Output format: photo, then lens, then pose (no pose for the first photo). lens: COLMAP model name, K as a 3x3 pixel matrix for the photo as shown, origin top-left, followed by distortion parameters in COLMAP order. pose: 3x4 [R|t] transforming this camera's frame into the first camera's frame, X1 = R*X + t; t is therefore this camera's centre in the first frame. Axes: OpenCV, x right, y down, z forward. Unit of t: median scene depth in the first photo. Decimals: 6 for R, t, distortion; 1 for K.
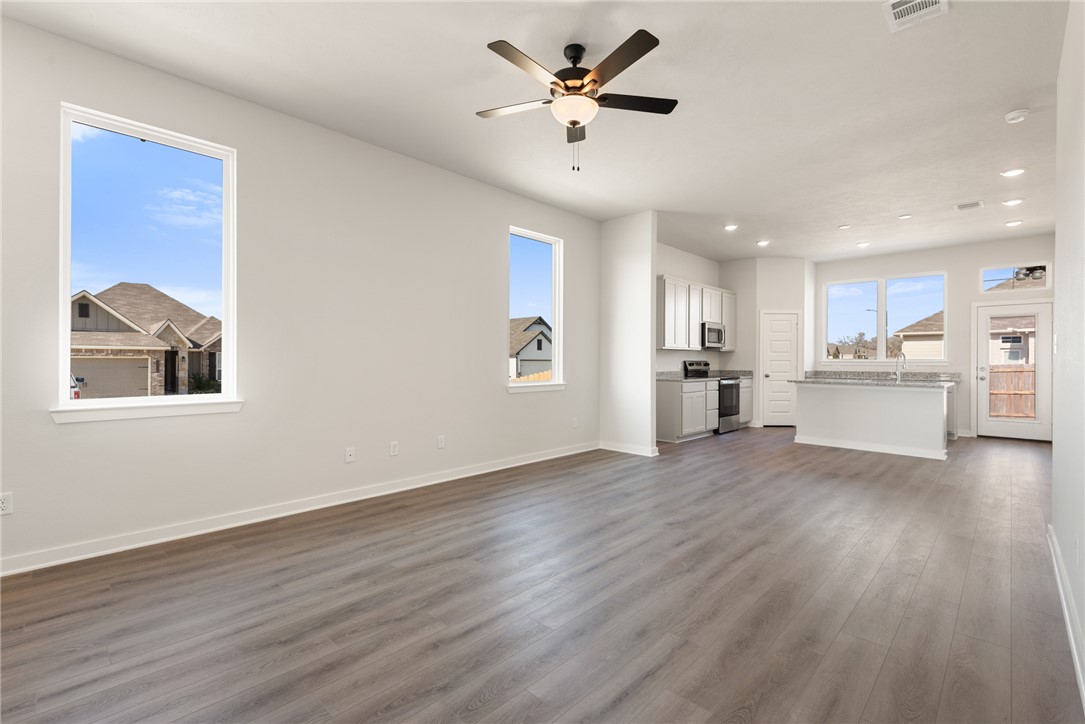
lens RADIAL K [[476.1, 0, 535.0], [0, 476.1, 369.7], [0, 0, 1]] dist [0.006337, -0.001516]
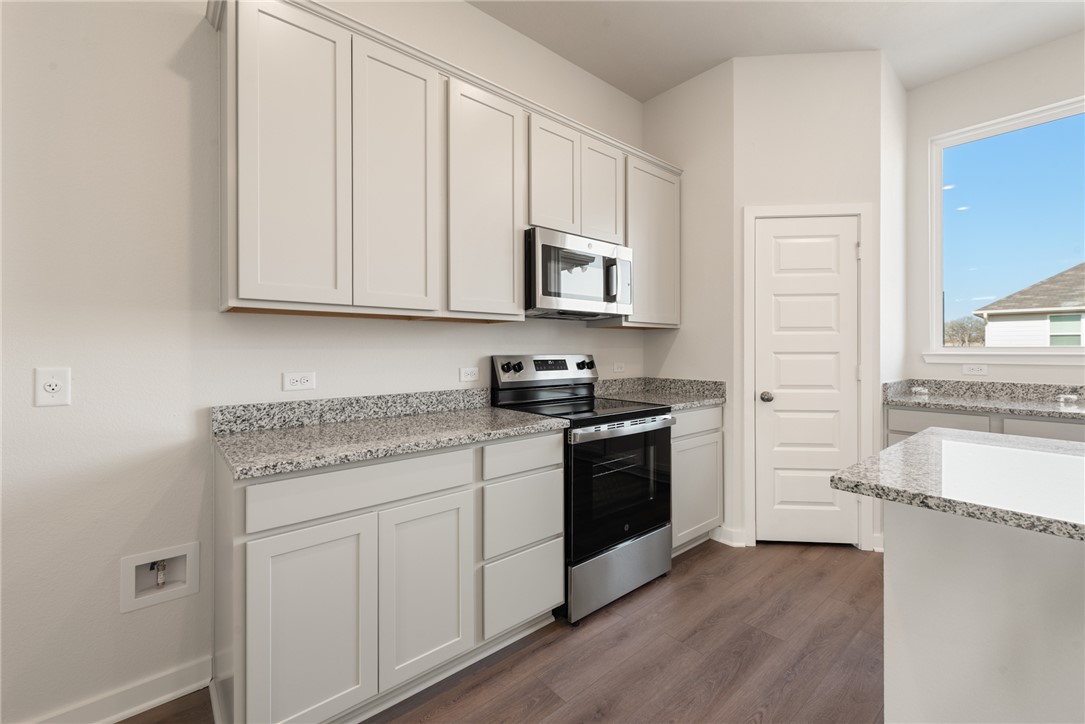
lens RADIAL K [[460.5, 0, 523.9], [0, 460.5, 353.3], [0, 0, 1]] dist [0.009418, -0.001957]
pose [[0.996036, -0.002420, -0.088918, 0.497479], [0.001647, 0.999960, -0.008766, -0.024207], [0.088936, 0.008585, 0.996000, 0.947219]]
